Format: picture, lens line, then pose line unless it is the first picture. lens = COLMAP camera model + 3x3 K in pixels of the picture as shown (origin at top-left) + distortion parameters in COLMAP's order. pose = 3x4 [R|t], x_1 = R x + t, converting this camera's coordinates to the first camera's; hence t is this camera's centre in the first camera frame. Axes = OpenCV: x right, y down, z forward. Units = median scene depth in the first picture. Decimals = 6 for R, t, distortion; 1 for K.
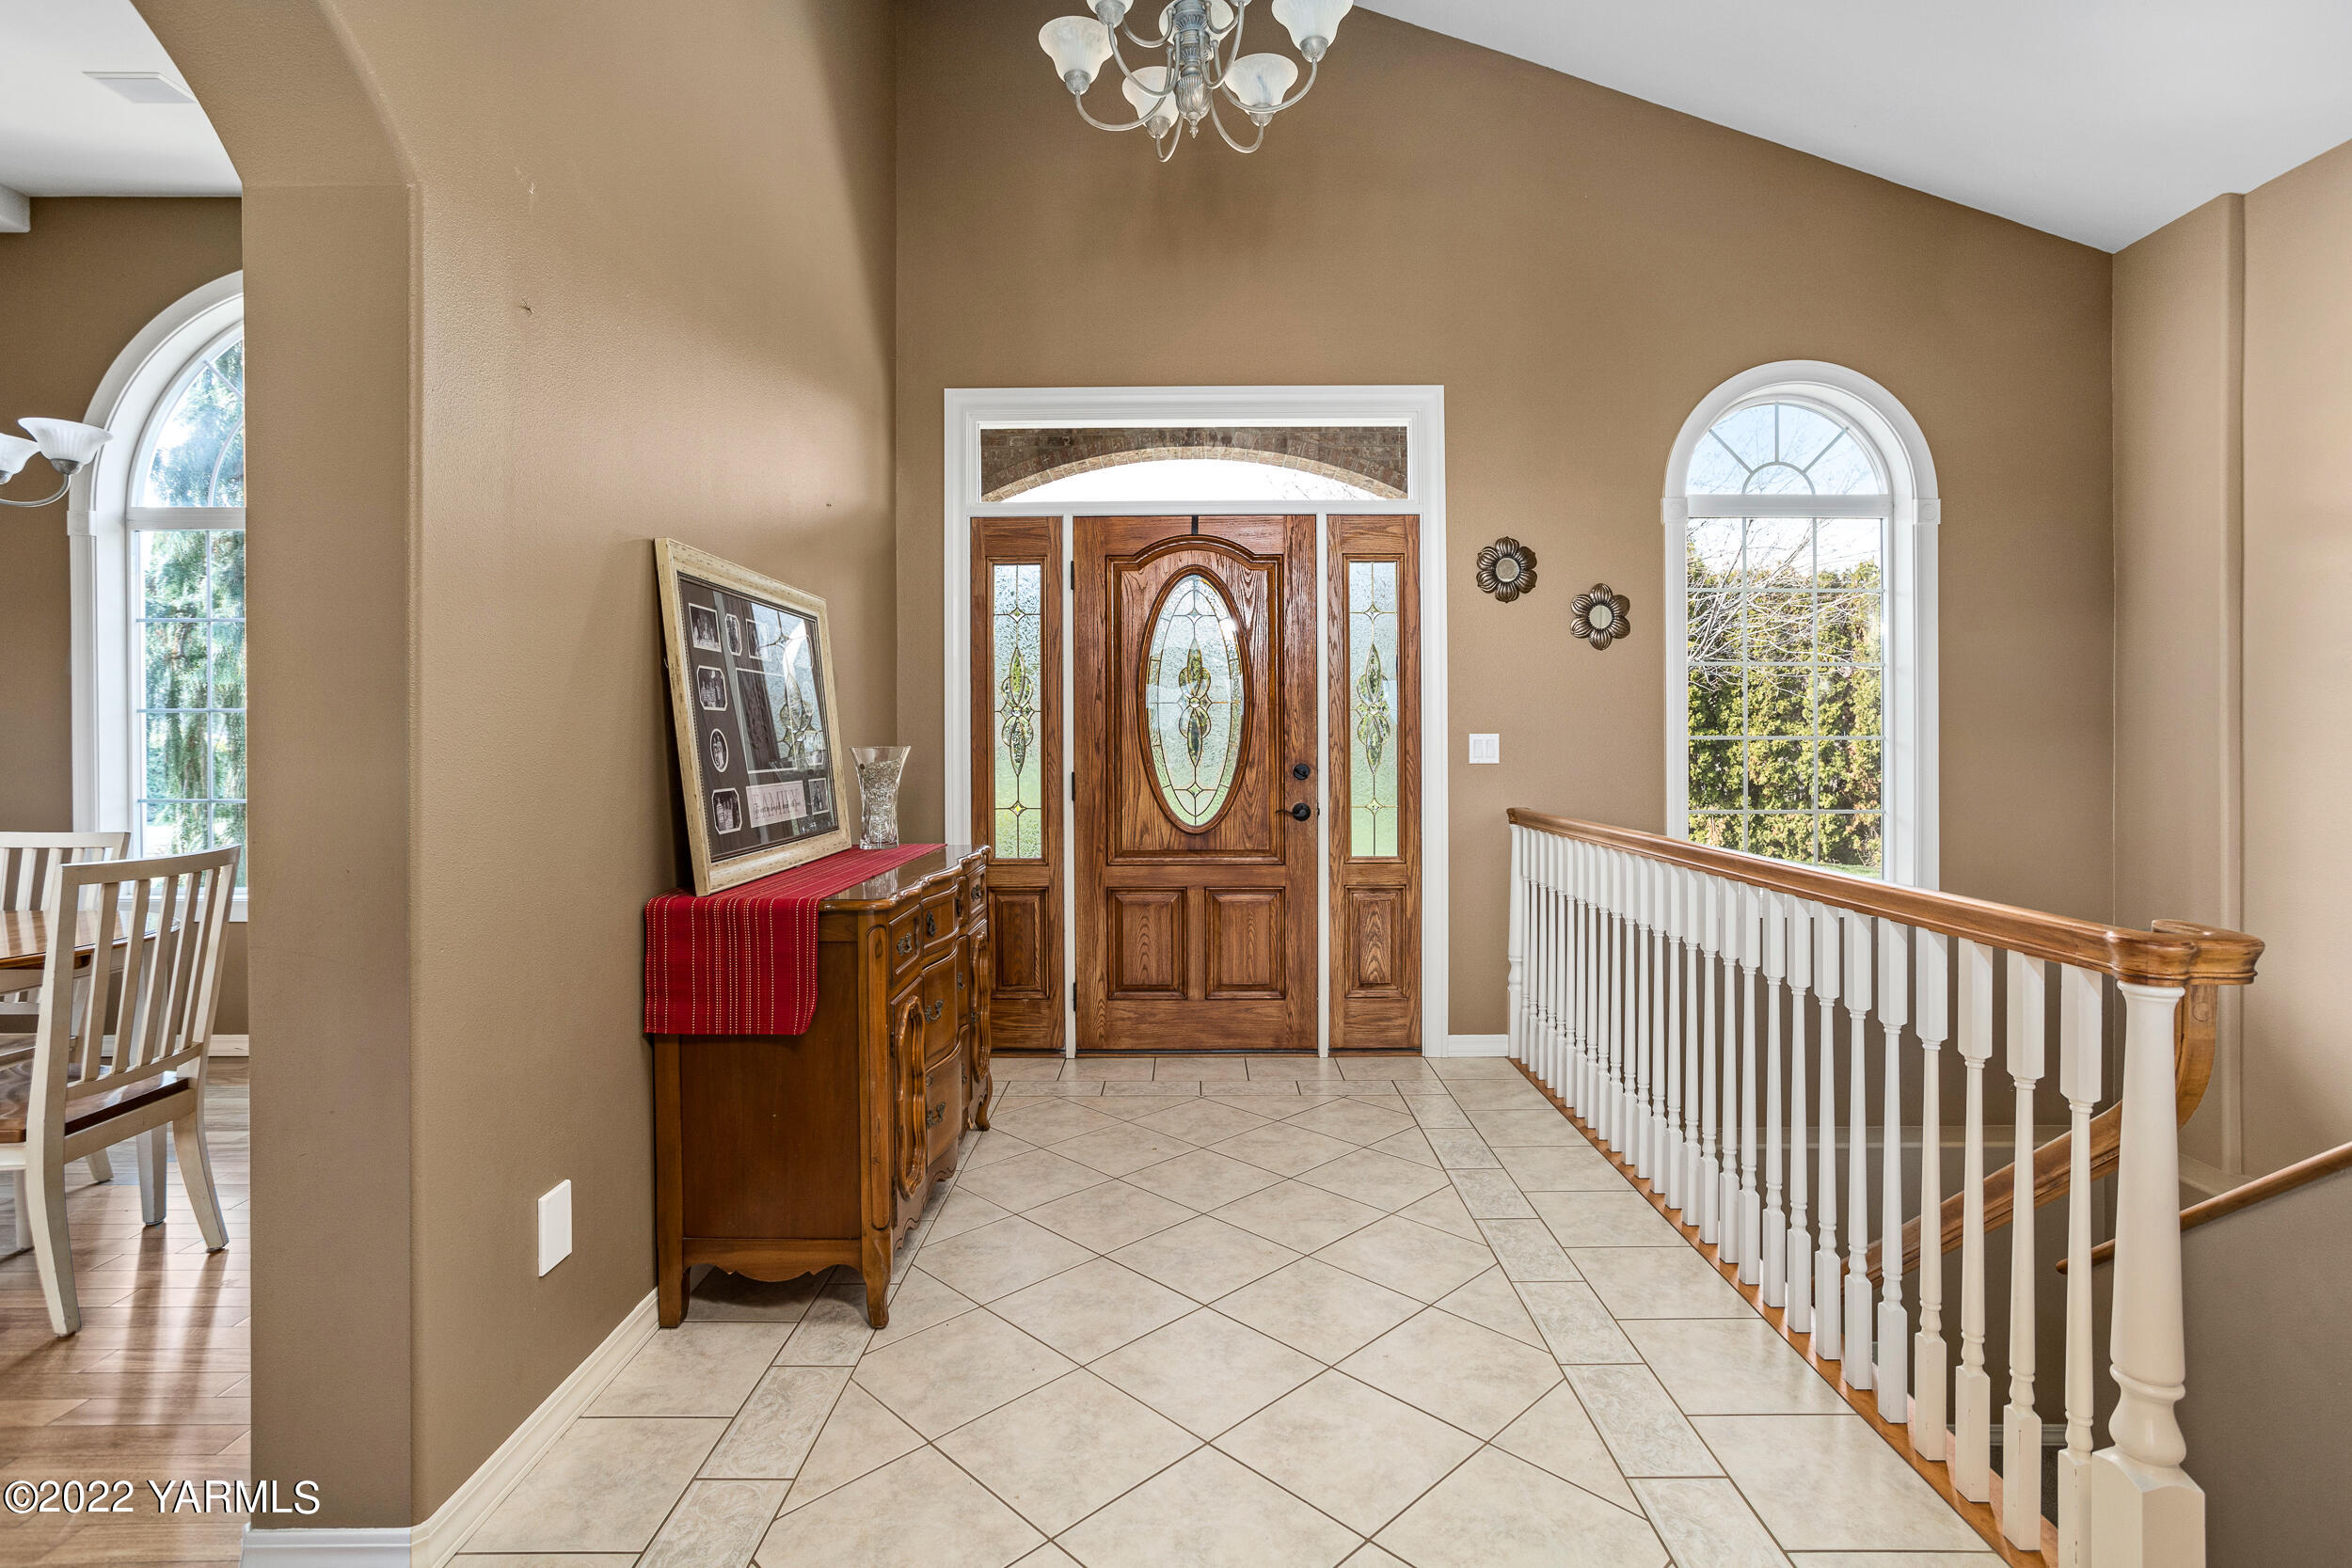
lens RADIAL K [[1156.7, 0, 1182.5], [0, 1156.7, 746.3], [0, 0, 1]] dist [-0.011992, 0.003634]
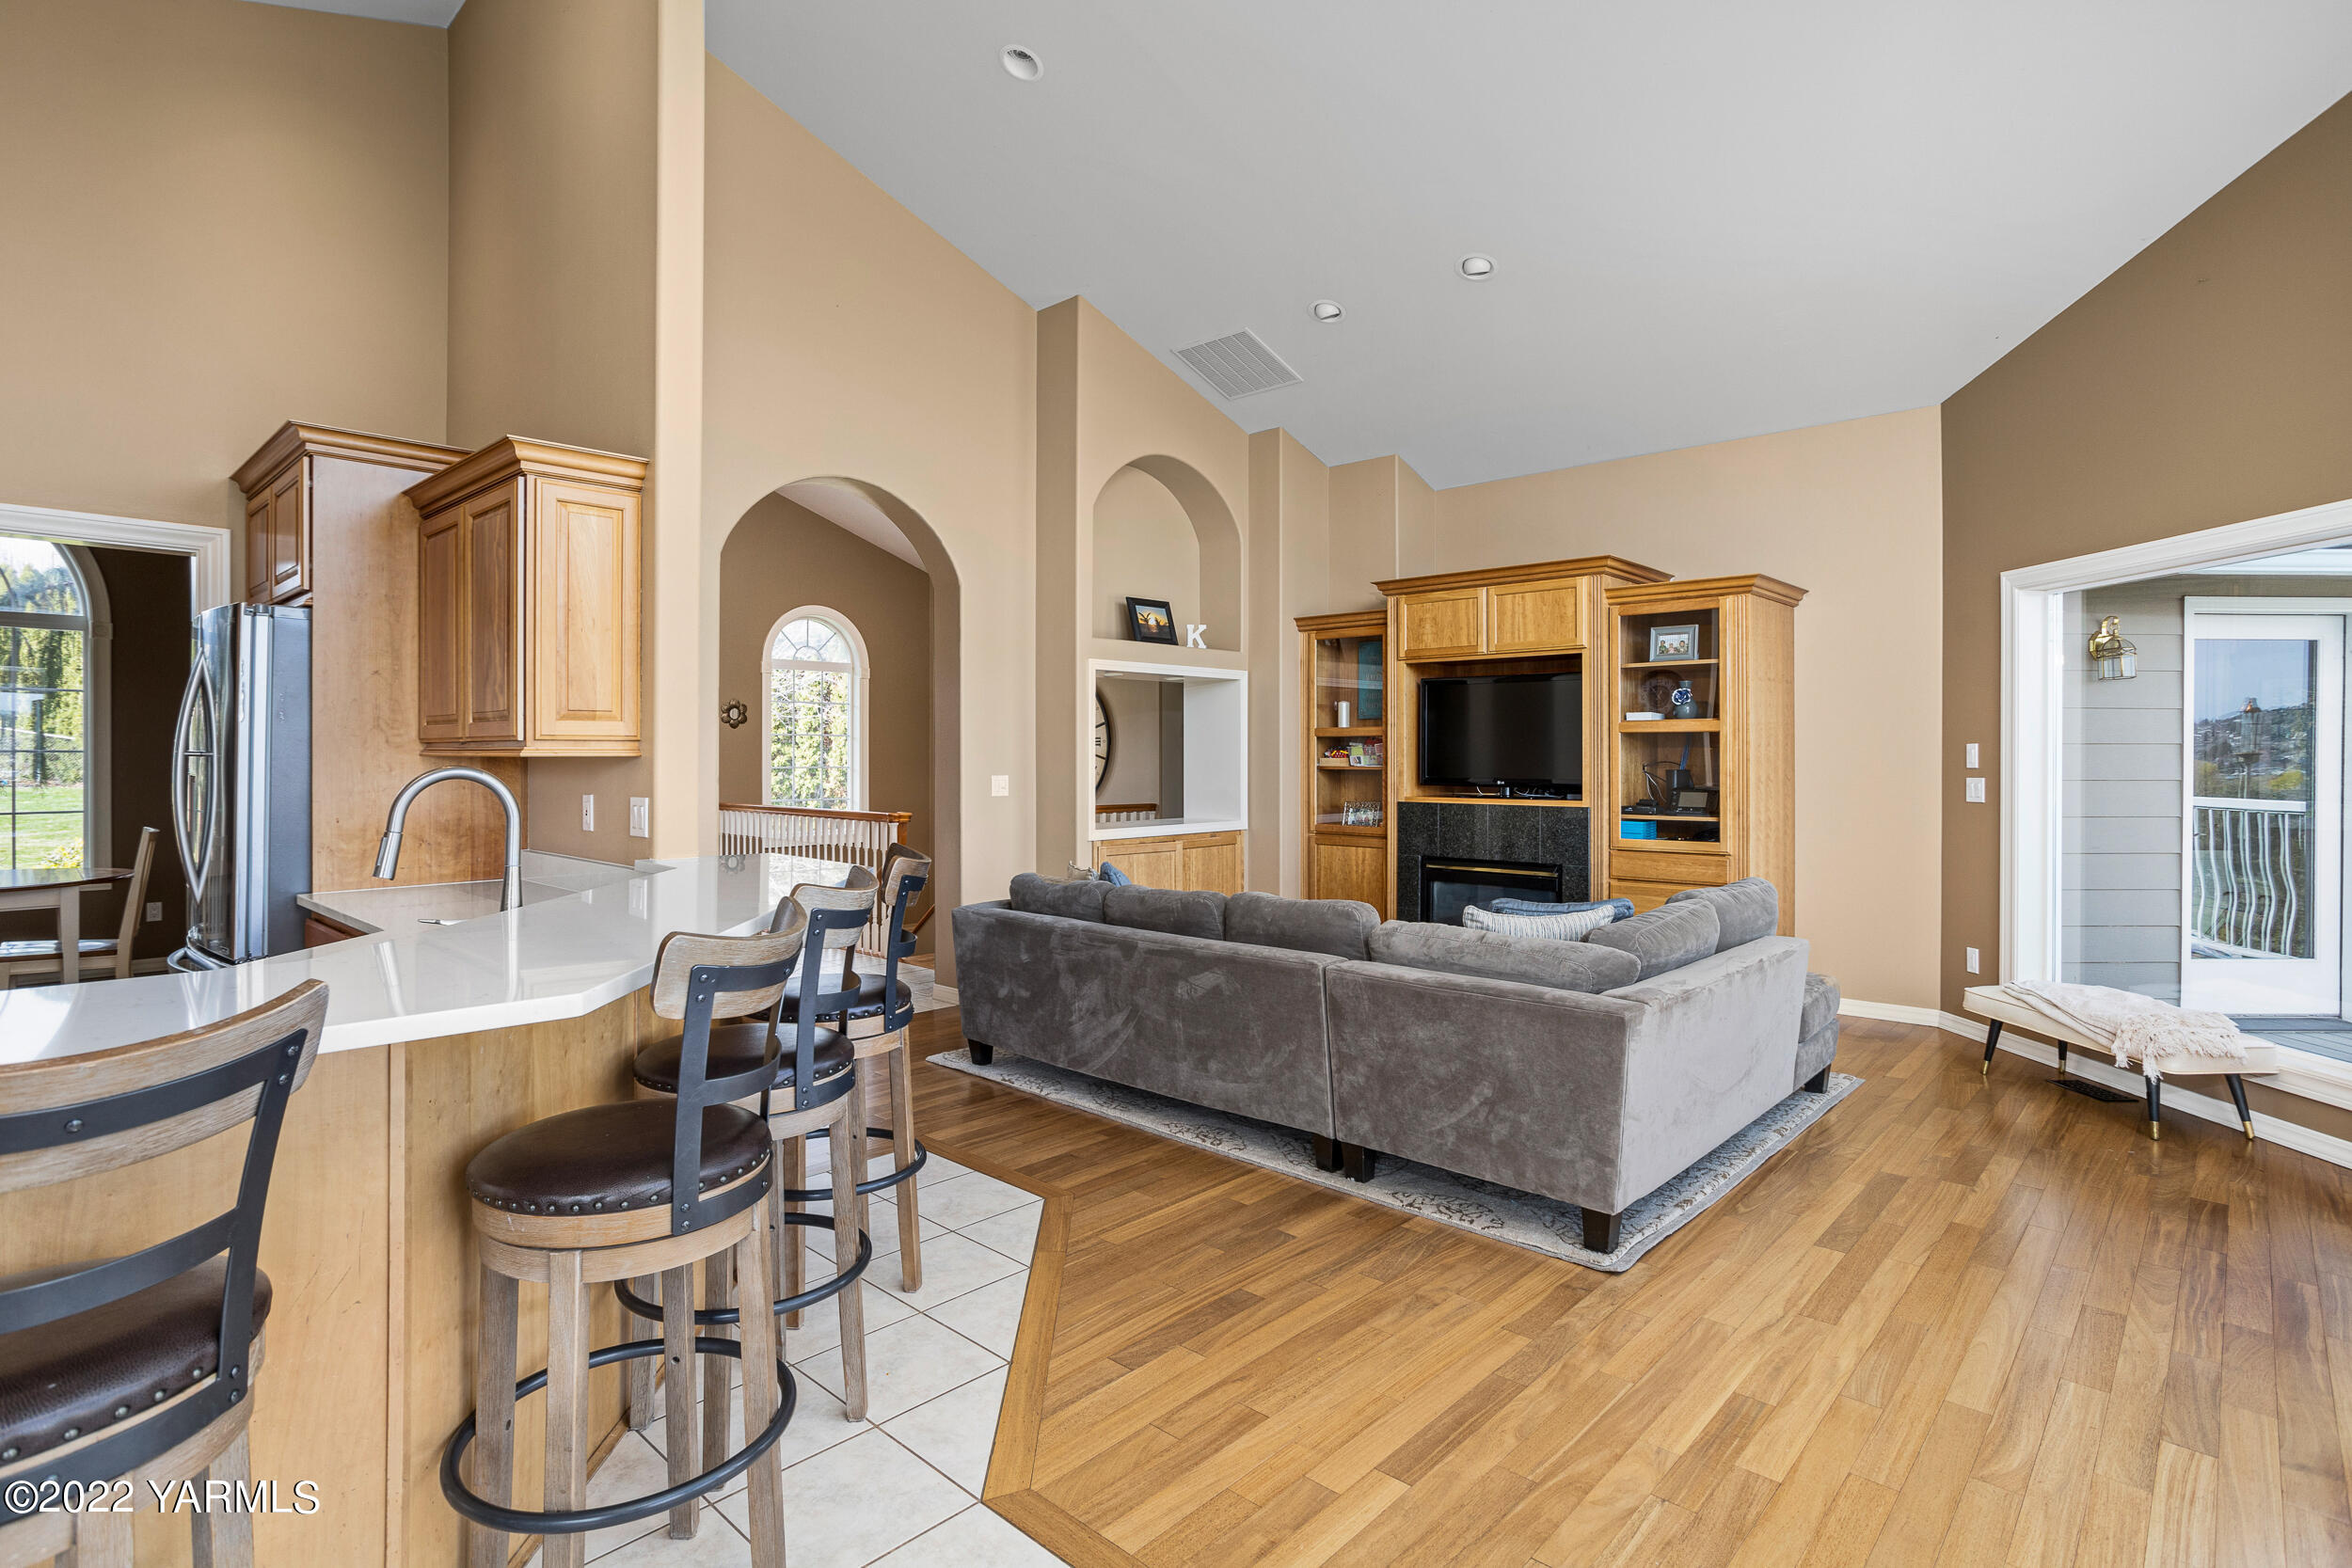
lens RADIAL K [[1156.7, 0, 1171.5], [0, 1156.7, 761.3], [0, 0, 1]] dist [-0.011992, 0.003634]
pose [[0.684134, -0.001920, 0.729354, -0.135397], [0.000627, 0.999998, 0.002045, -0.005463], [-0.729356, -0.000942, 0.684134, -0.222992]]
